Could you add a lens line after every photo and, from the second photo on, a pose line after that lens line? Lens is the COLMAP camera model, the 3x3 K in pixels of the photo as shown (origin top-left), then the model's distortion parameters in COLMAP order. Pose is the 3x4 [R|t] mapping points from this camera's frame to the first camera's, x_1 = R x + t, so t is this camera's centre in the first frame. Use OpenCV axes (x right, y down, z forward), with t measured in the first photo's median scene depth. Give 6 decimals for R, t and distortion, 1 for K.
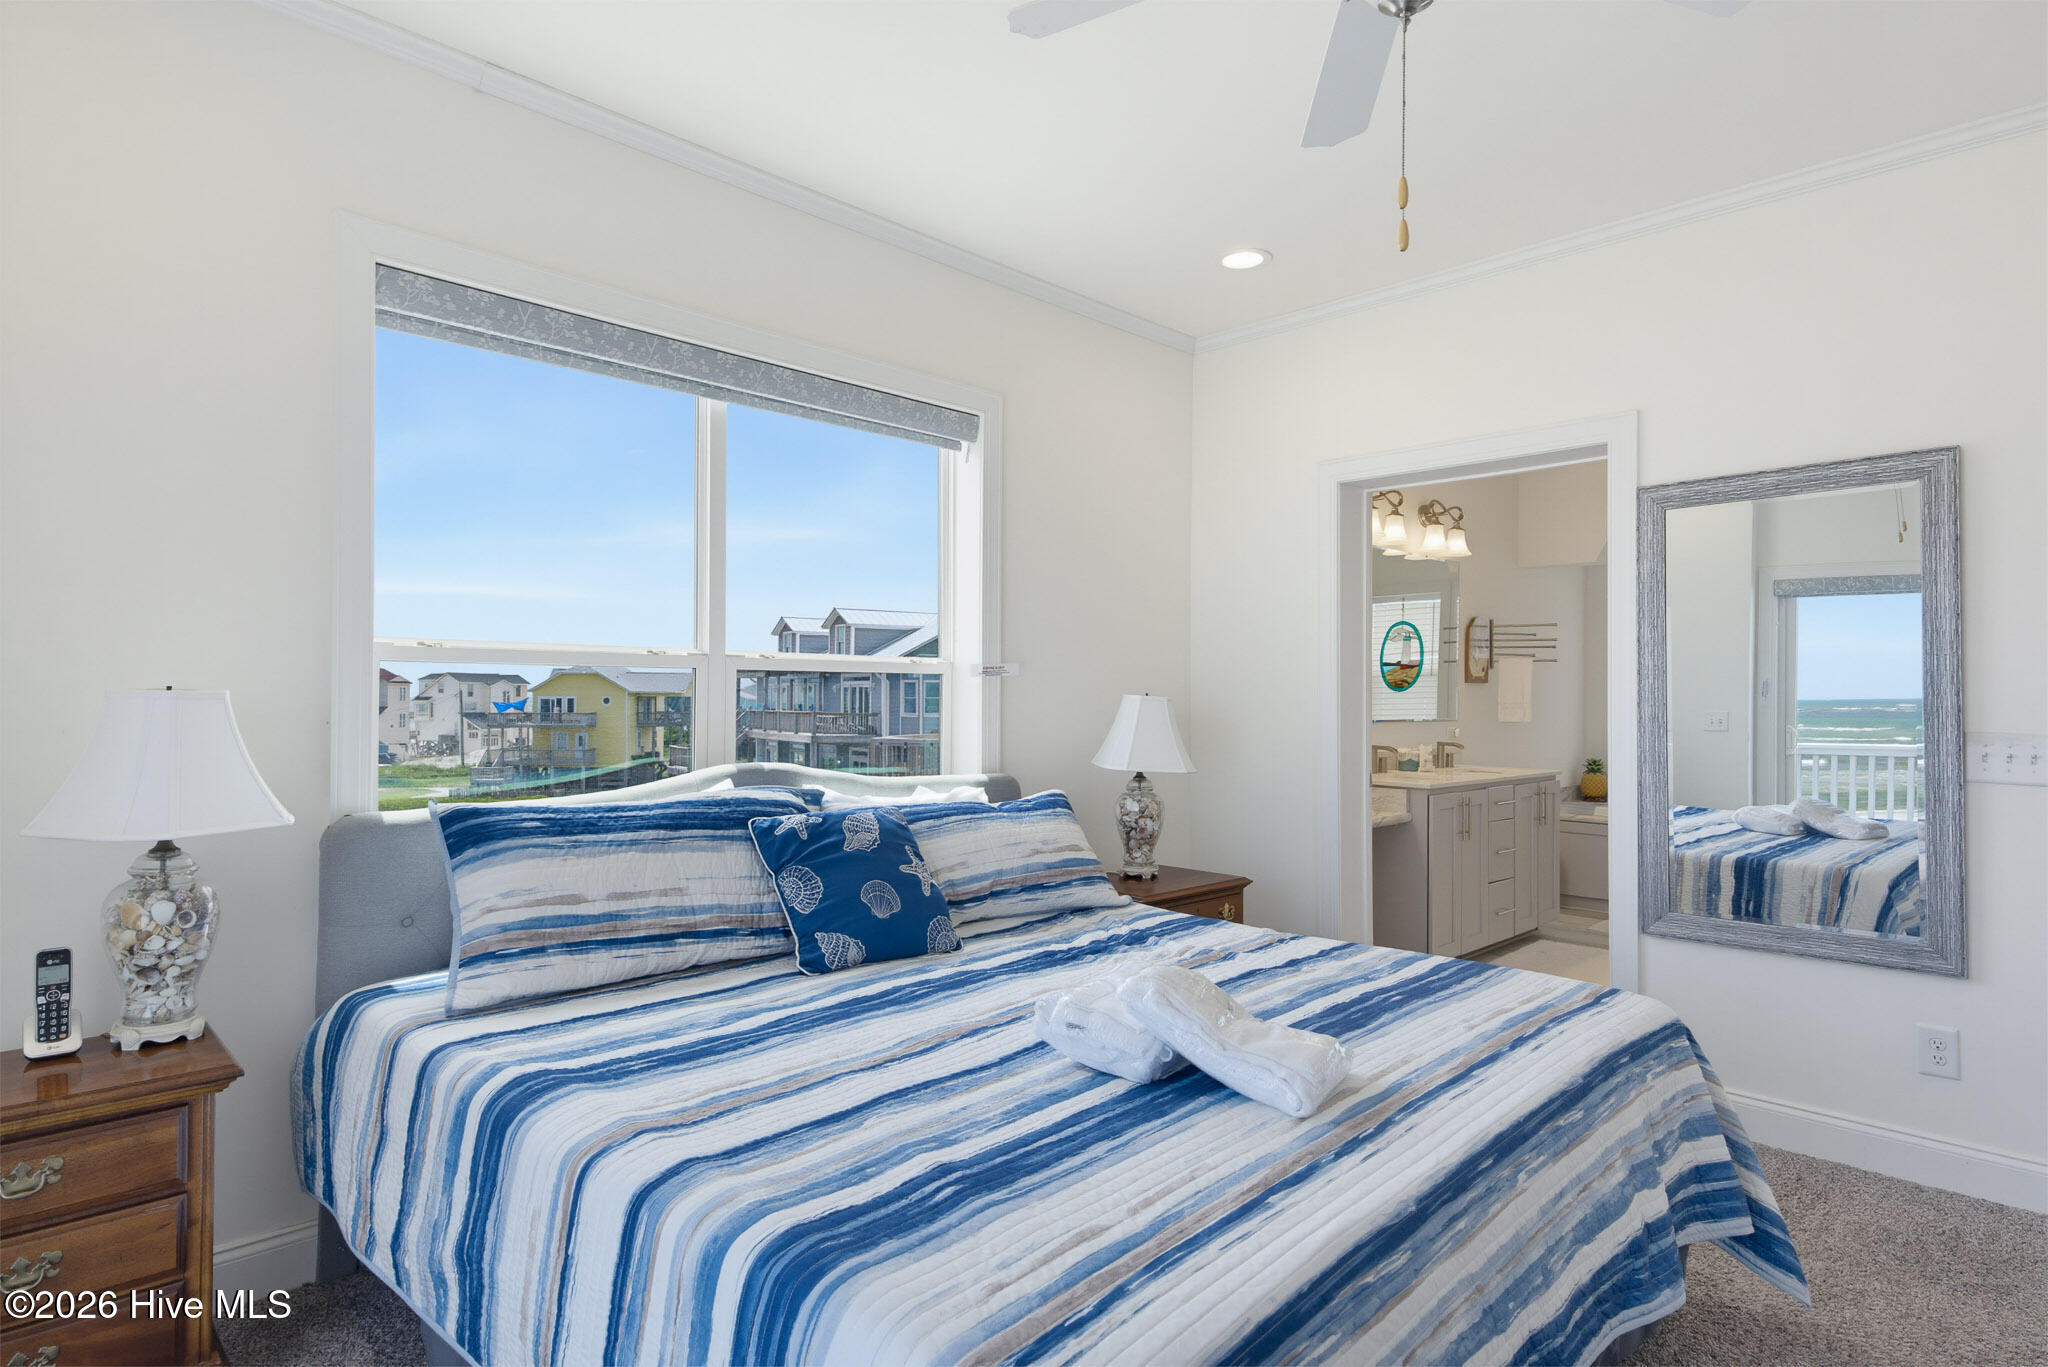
lens RADIAL K [[1120.5, 0, 1028.5], [0, 1120.5, 691.6], [0, 0, 1]] dist [0.031592, -0.011199]
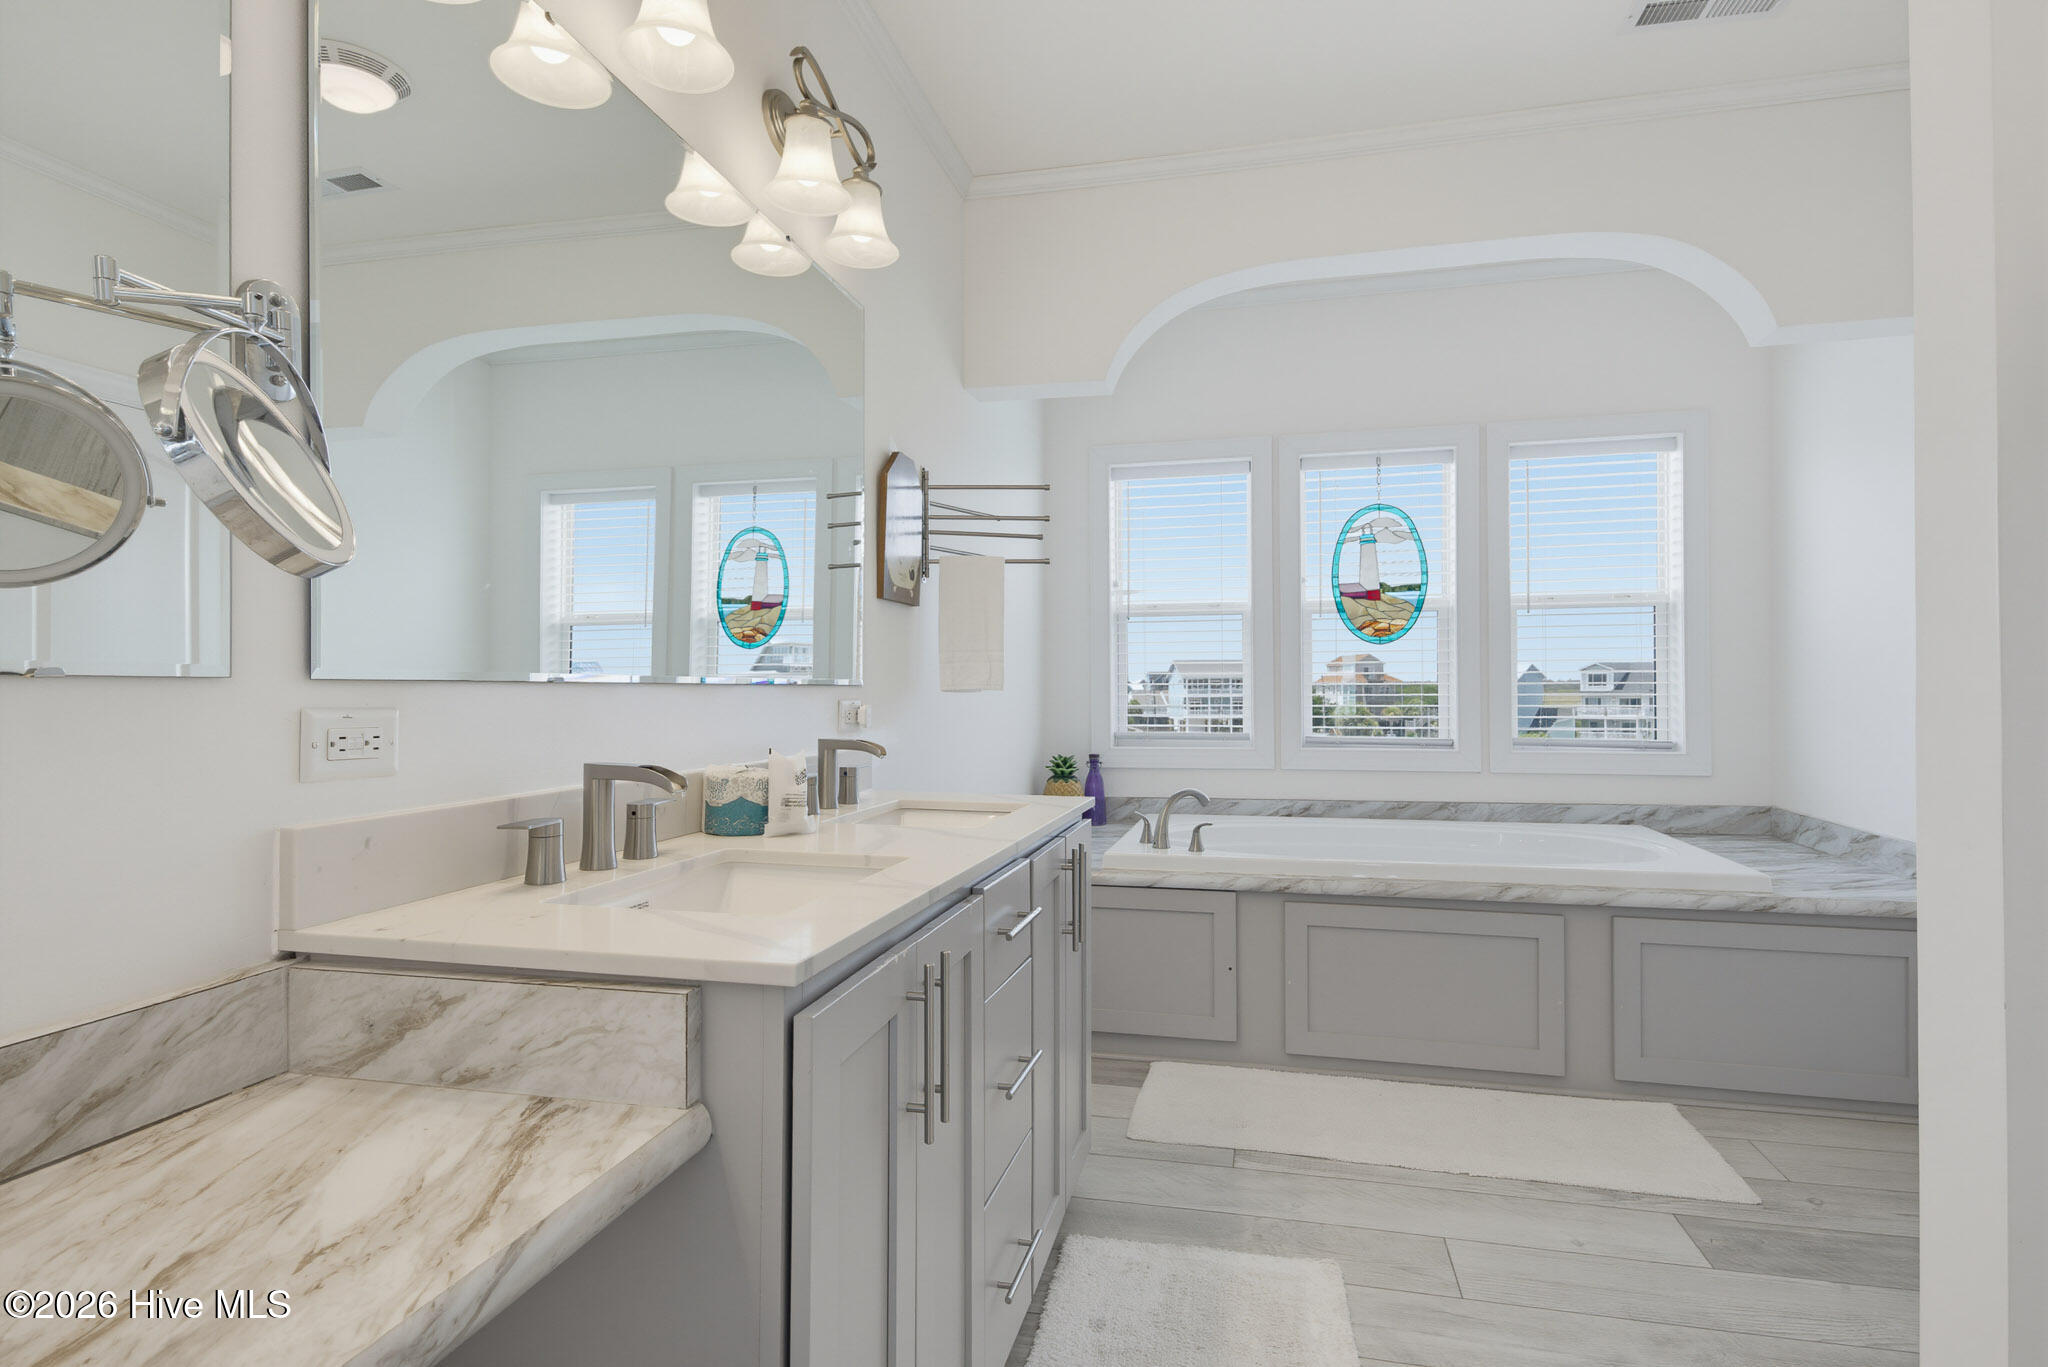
lens RADIAL K [[1098.6, 0, 1021.5], [0, 1098.6, 686.1], [0, 0, 1]] dist [0.023783, -0.011538]
pose [[0.857056, -0.007022, 0.515175, 0.166419], [0.004755, 0.999972, 0.005719, 0.018066], [-0.515201, -0.002452, 0.857066, 0.466145]]
